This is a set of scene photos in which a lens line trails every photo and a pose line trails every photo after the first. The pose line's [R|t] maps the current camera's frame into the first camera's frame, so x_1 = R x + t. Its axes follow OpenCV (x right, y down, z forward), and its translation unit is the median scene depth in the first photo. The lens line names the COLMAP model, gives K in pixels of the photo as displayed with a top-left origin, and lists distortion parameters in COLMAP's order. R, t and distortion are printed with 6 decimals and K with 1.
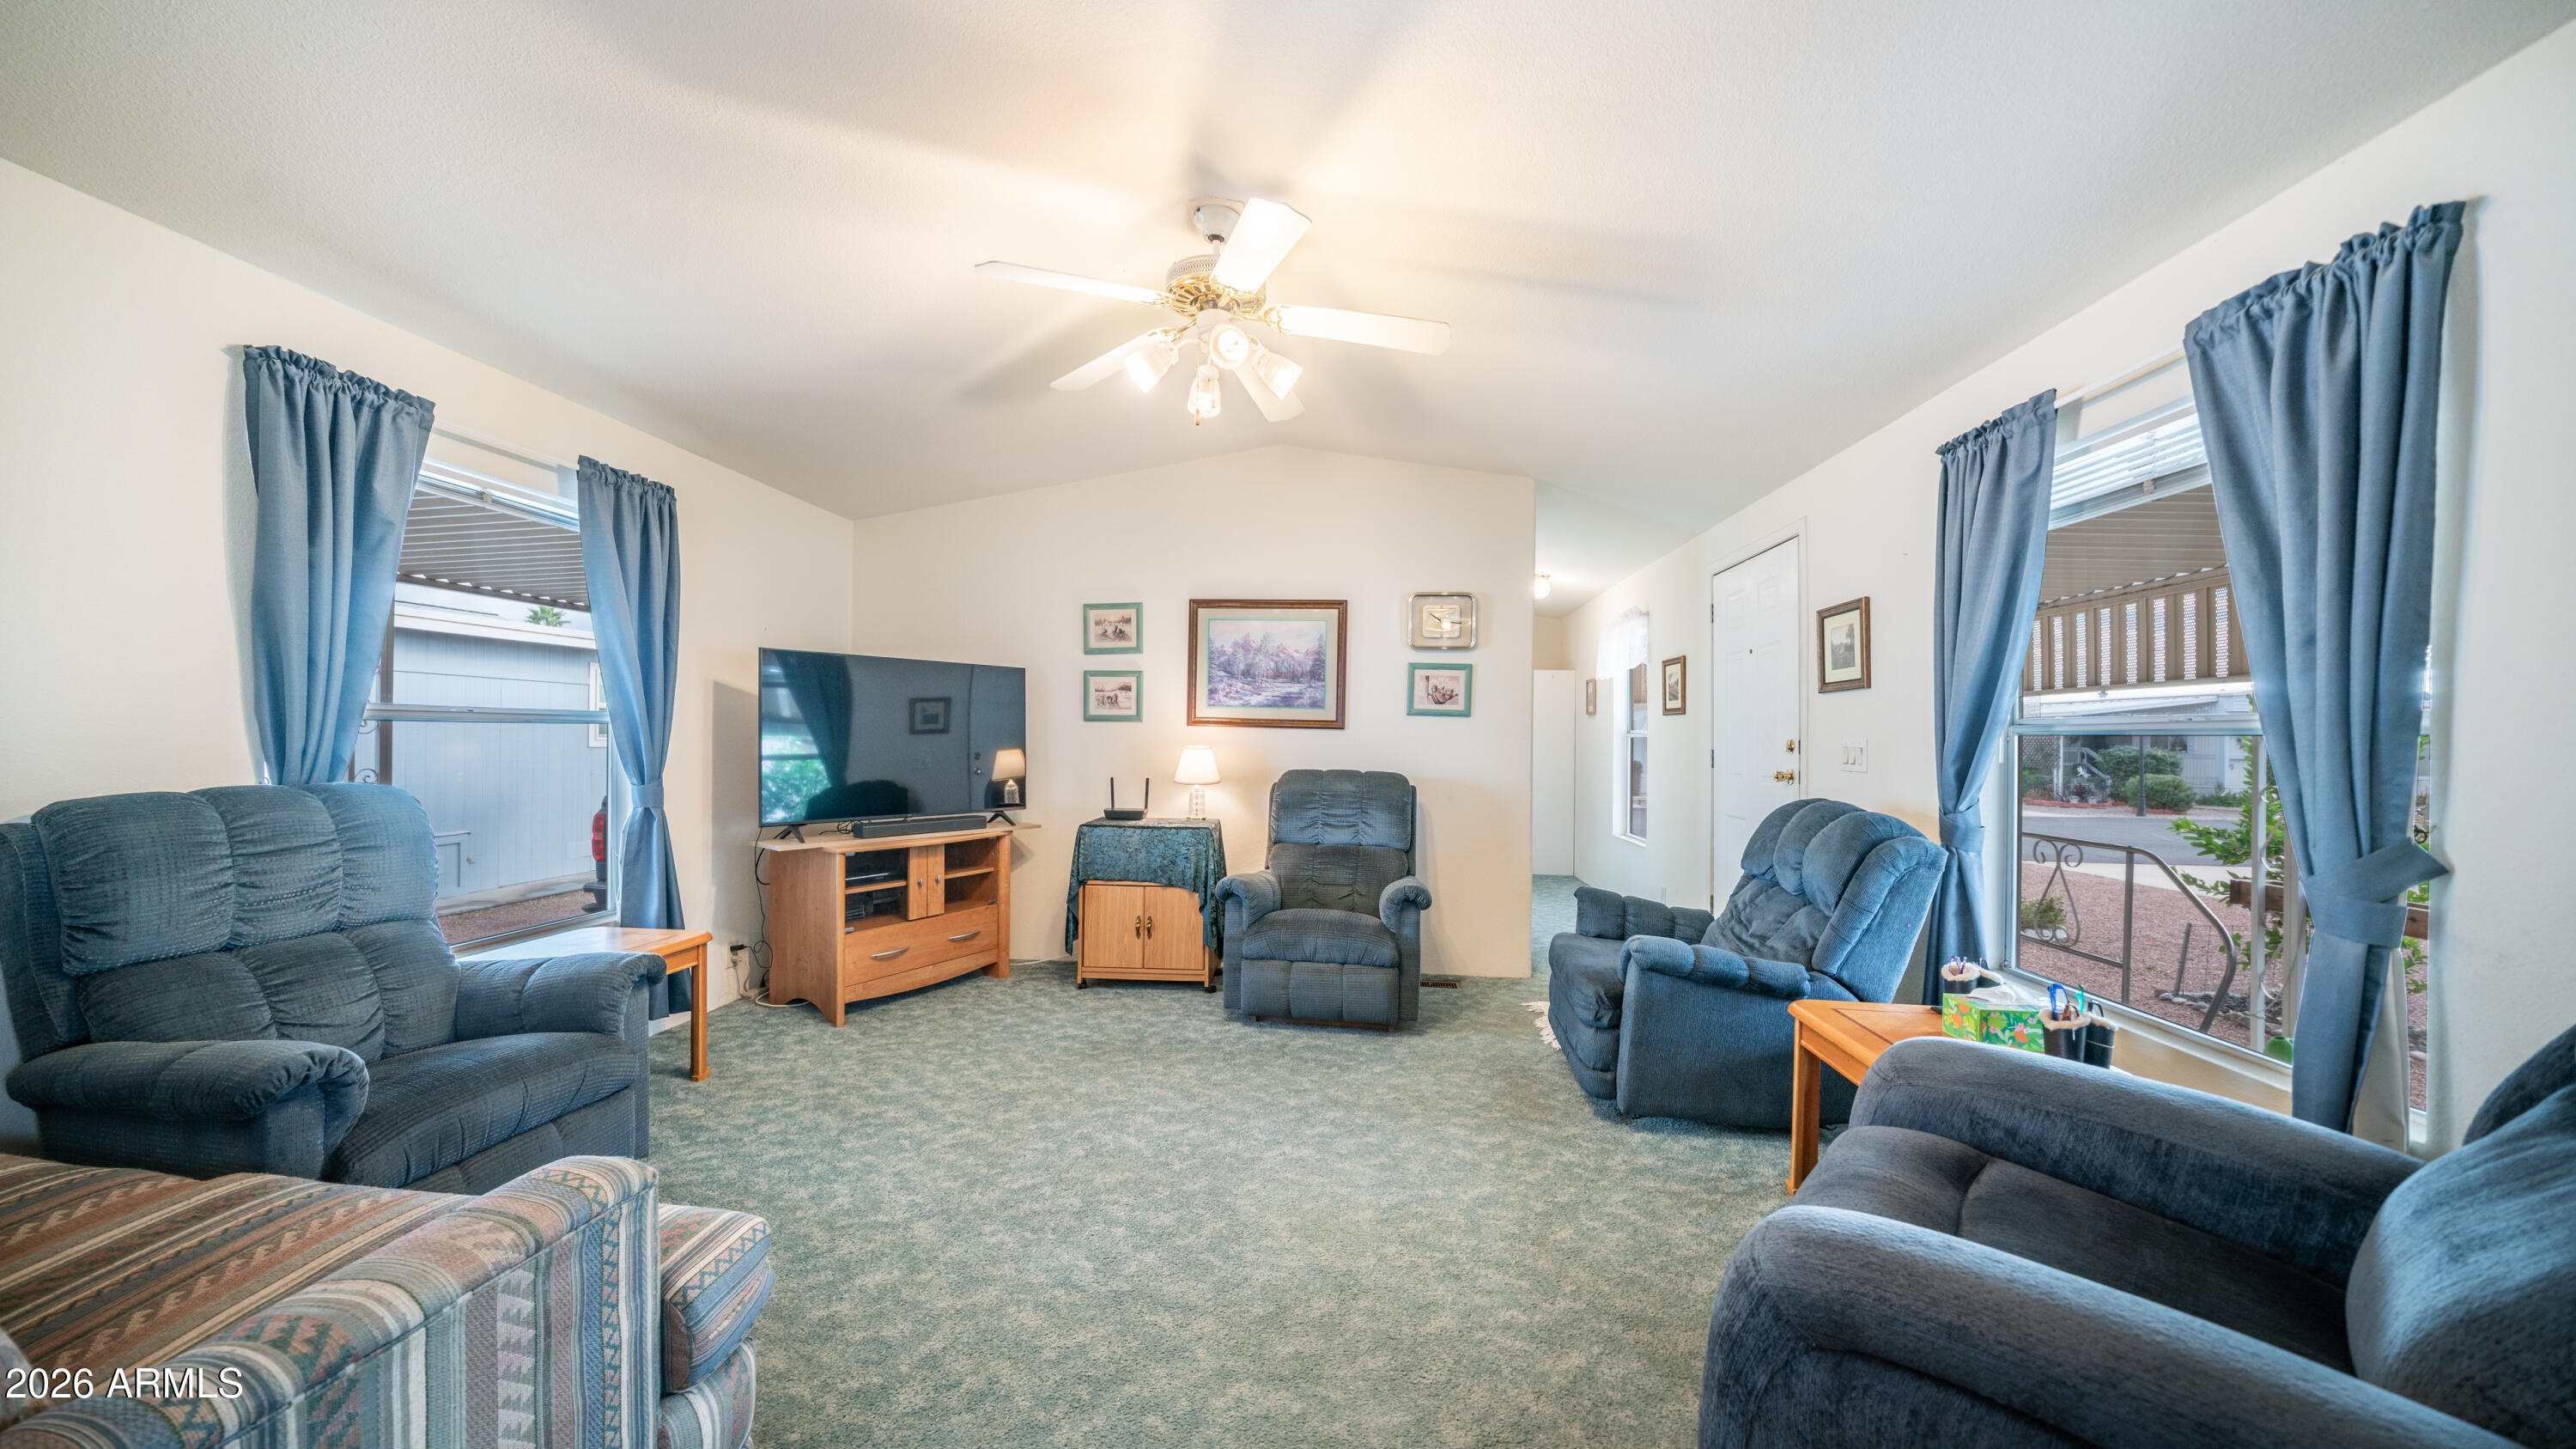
lens RADIAL K [[903.5, 0, 1263.2], [0, 903.5, 731.2], [0, 0, 1]] dist [0.000713, 0.000021]
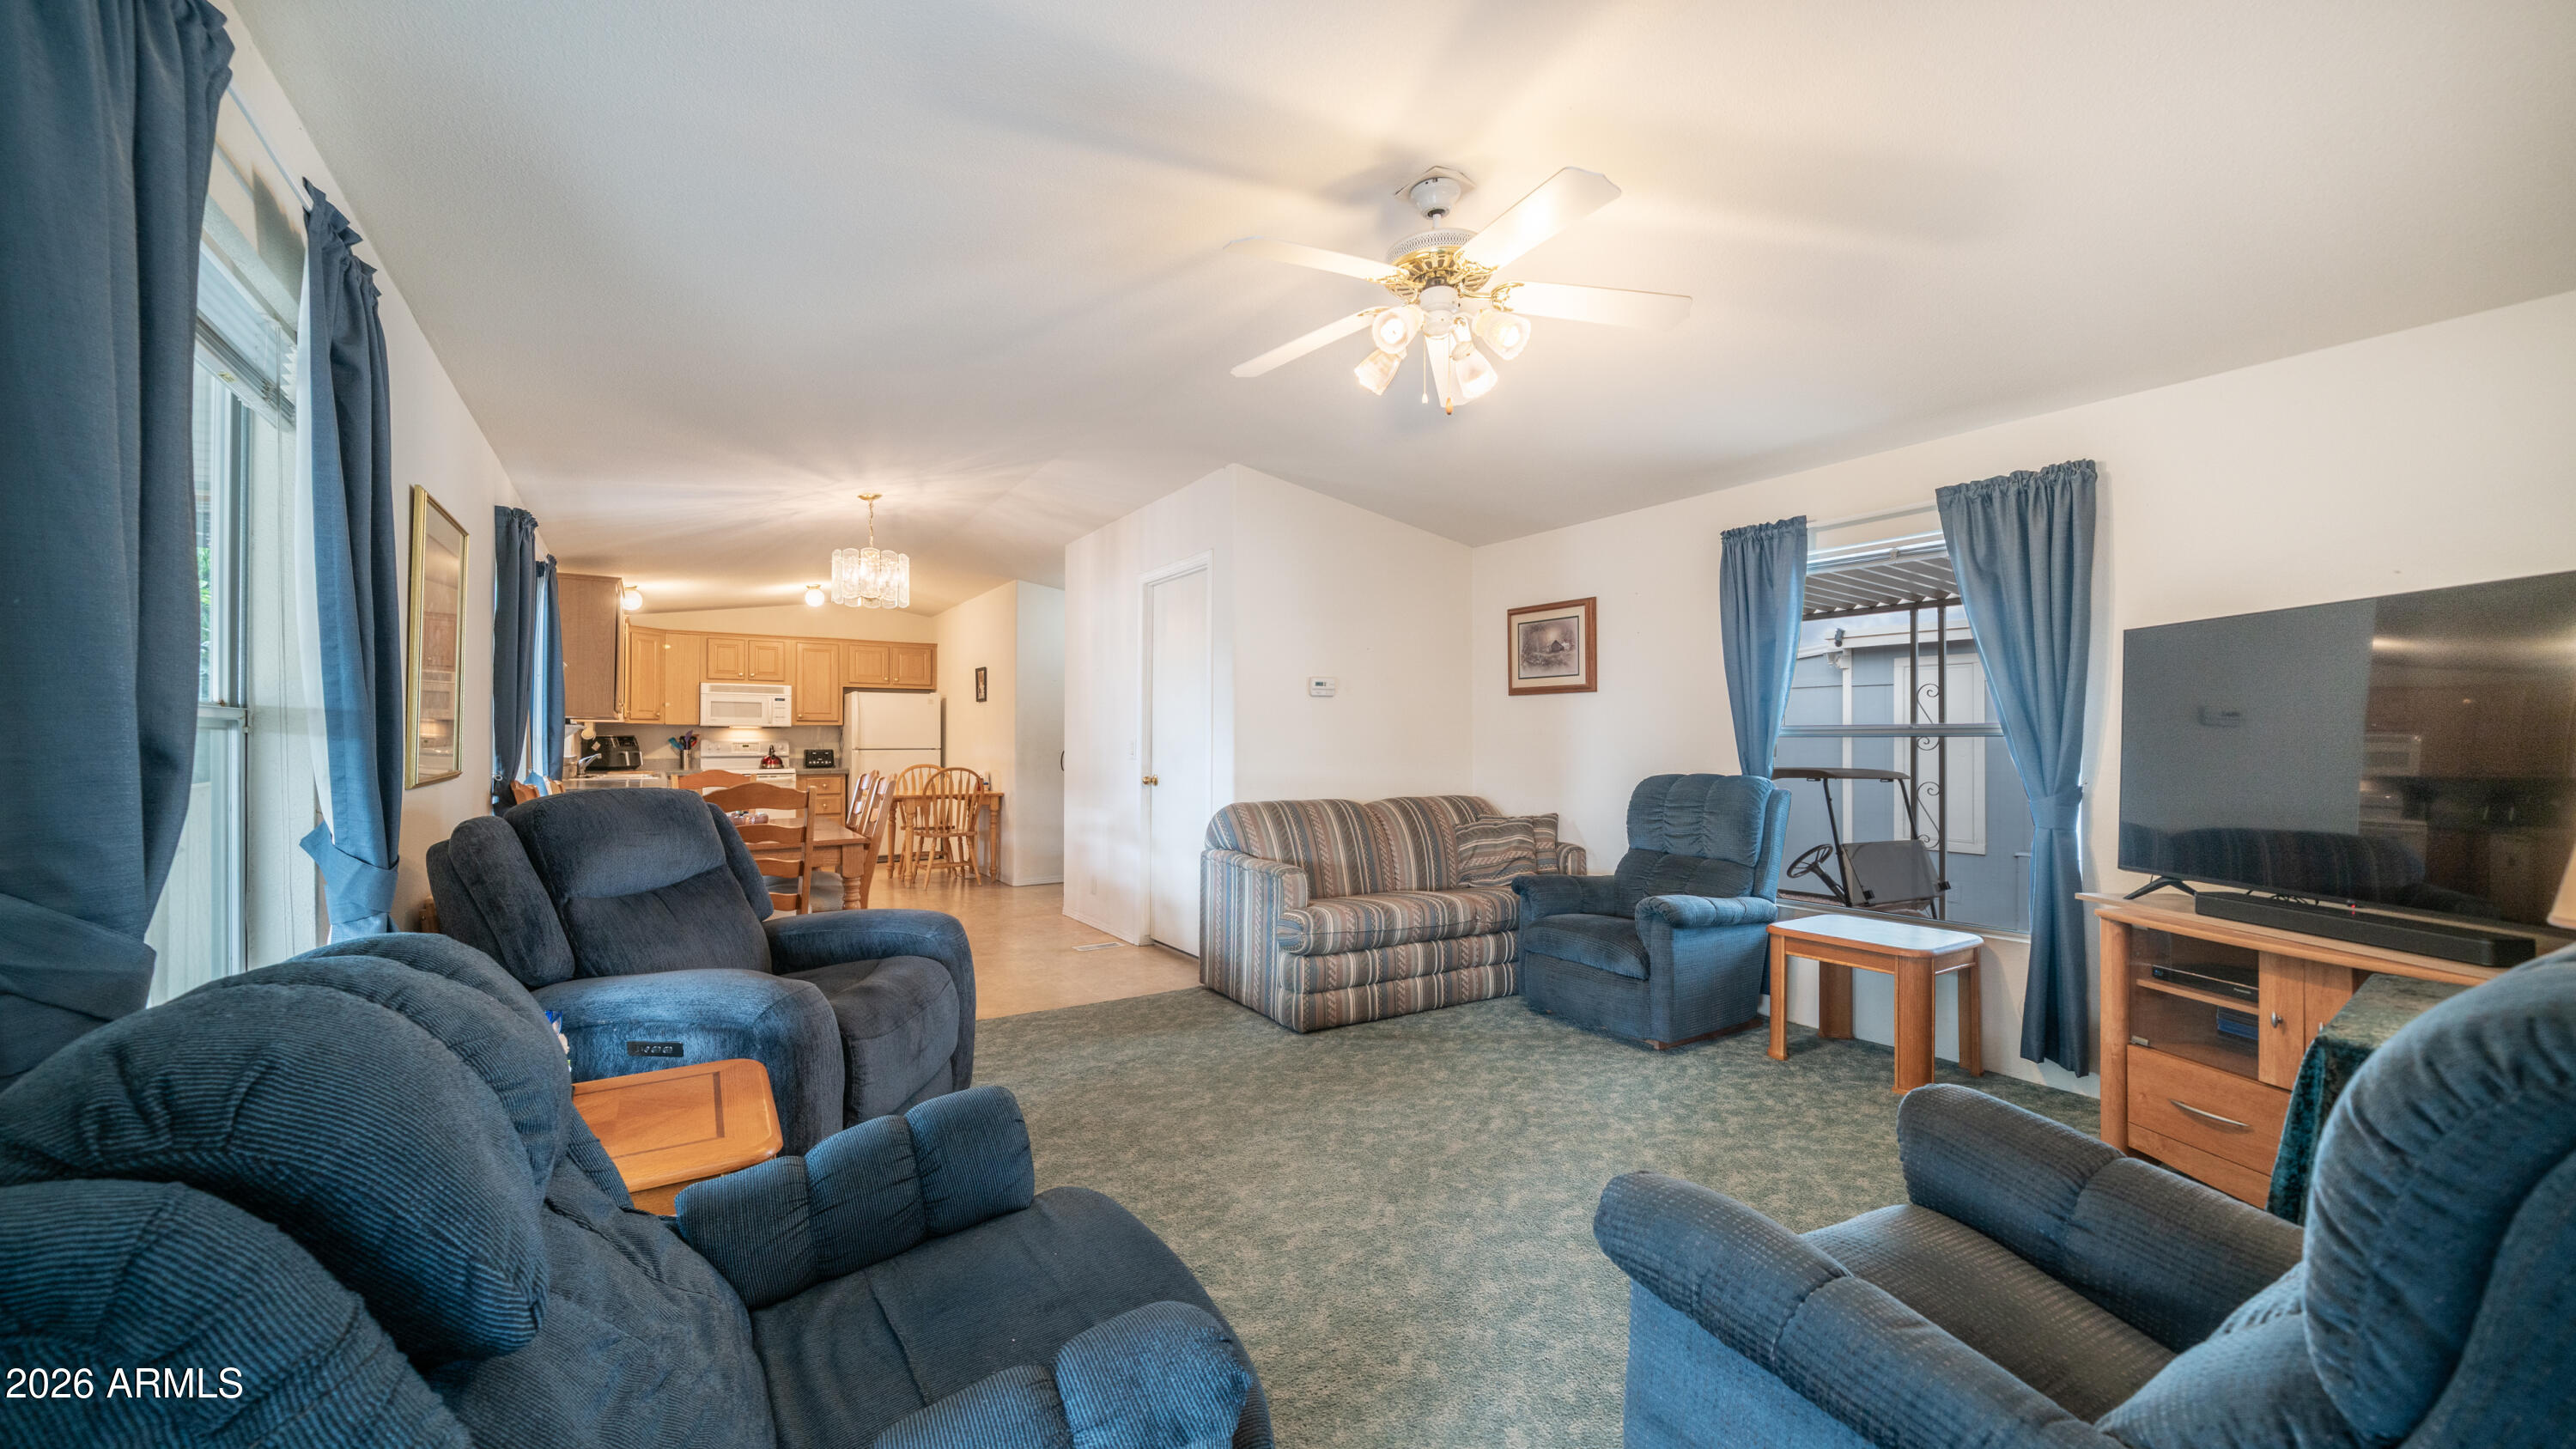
lens RADIAL K [[949.6, 0, 1262.8], [0, 949.6, 734.6], [0, 0, 1]] dist [-0.002825, -0.000216]
pose [[-0.784575, -0.011095, -0.619934, 0.636950], [-0.002384, 0.999886, -0.014879, 0.008016], [0.620029, -0.010196, -0.784513, 1.519331]]
